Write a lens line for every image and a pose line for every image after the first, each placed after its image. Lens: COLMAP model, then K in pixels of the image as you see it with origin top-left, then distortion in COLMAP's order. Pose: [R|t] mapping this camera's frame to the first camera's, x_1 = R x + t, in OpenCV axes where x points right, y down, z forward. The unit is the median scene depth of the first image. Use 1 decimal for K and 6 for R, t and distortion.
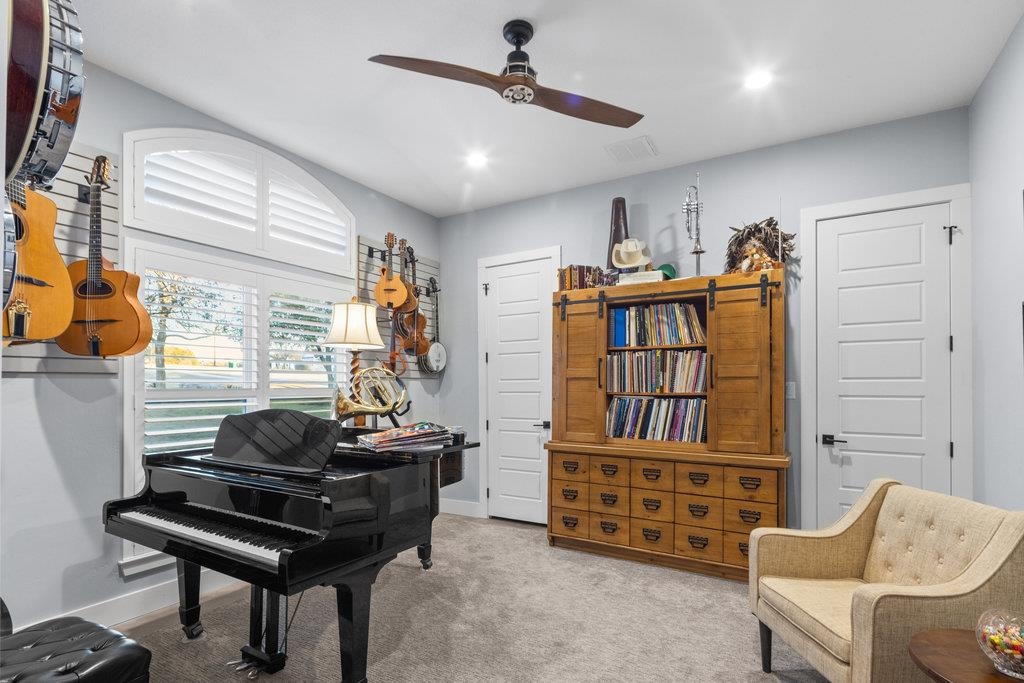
lens RADIAL K [[491.3, 0, 503.4], [0, 491.3, 385.1], [0, 0, 1]] dist [0.004819, -0.000567]
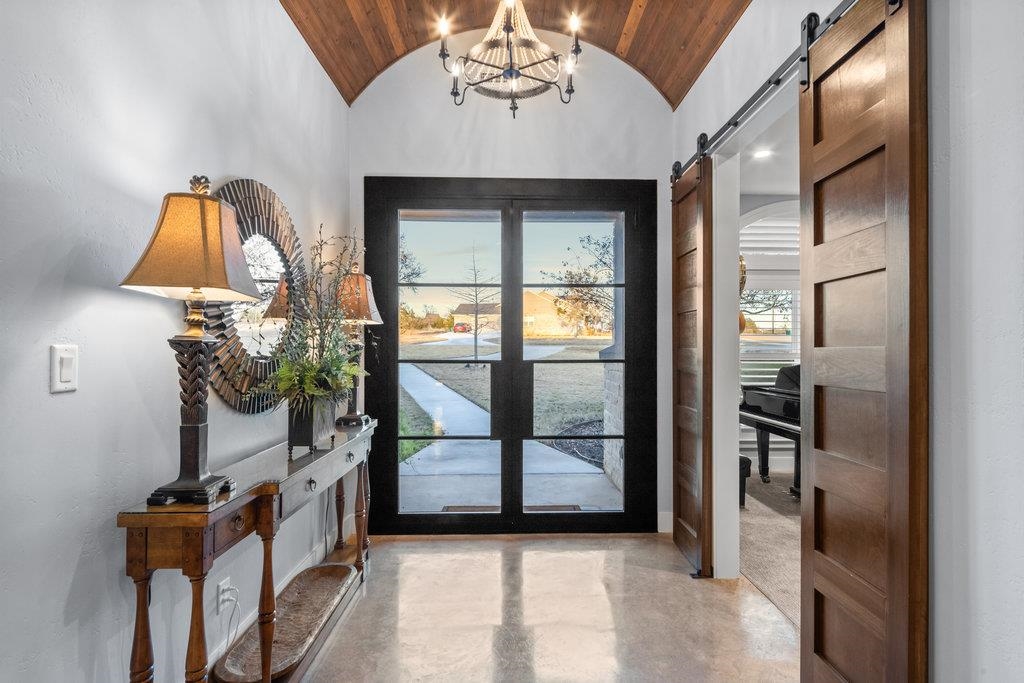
lens RADIAL K [[491.3, 0, 516.7], [0, 491.3, 343.4], [0, 0, 1]] dist [0.004819, -0.000567]
pose [[0.540473, -0.004713, -0.841348, 0.353728], [-0.000938, 0.999980, -0.006205, -0.013560], [0.841361, 0.004143, 0.540458, -0.653998]]
